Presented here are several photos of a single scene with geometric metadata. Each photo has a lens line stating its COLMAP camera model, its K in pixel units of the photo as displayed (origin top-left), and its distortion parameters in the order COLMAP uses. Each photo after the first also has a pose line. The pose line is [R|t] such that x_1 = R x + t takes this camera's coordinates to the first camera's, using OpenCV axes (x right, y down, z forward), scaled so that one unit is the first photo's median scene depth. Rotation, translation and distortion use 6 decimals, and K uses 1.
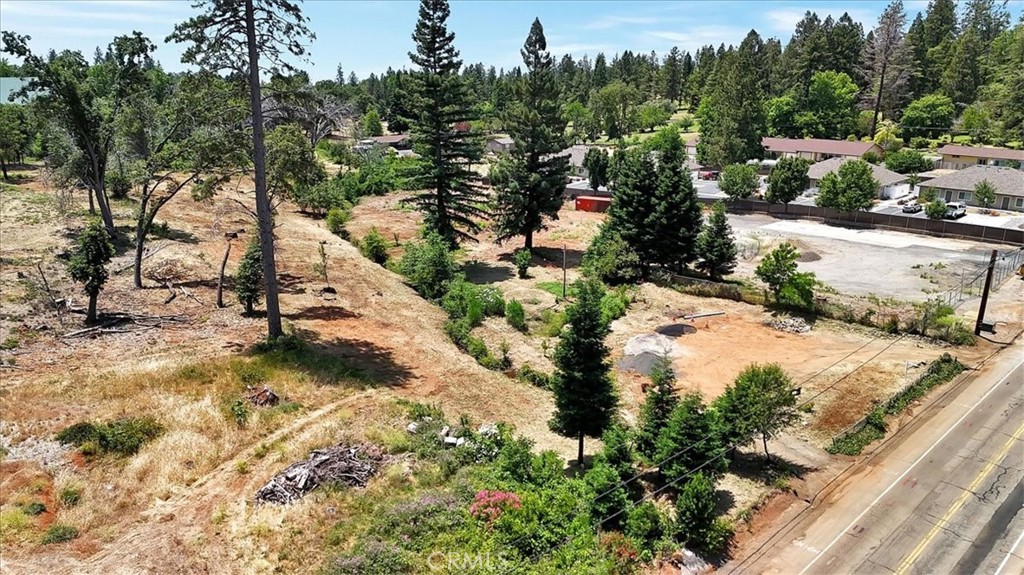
lens RADIAL K [[754.1, 0, 515.2], [0, 754.1, 288.9], [0, 0, 1]] dist [0.079913, -0.067304]
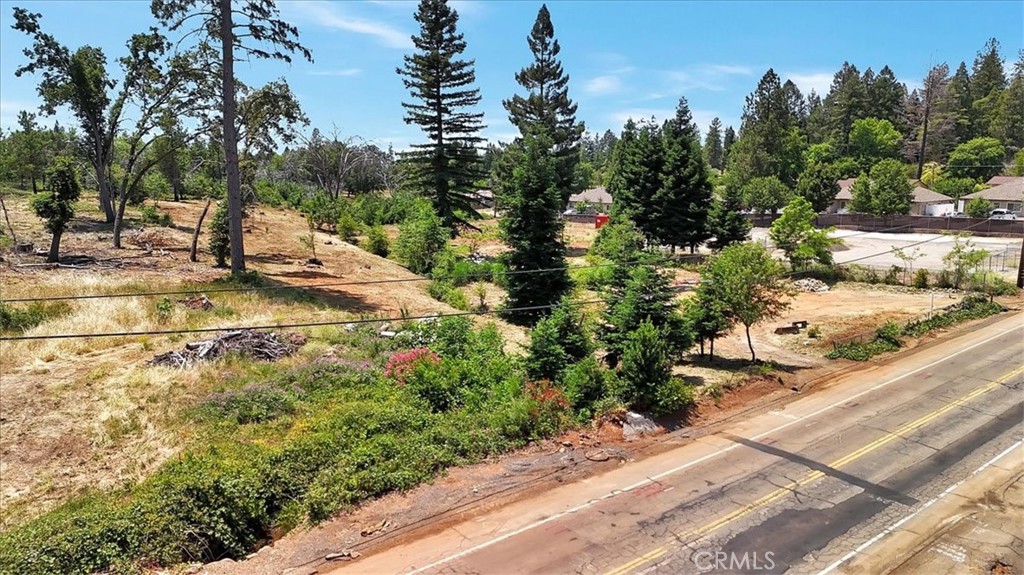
lens RADIAL K [[754.1, 0, 513.5], [0, 754.1, 286.9], [0, 0, 1]] dist [0.079913, -0.067304]
pose [[0.997656, 0.010585, -0.067602, 0.064757], [-0.018466, 0.992954, -0.117051, 0.133580], [0.065887, 0.118025, 0.990822, 0.070122]]
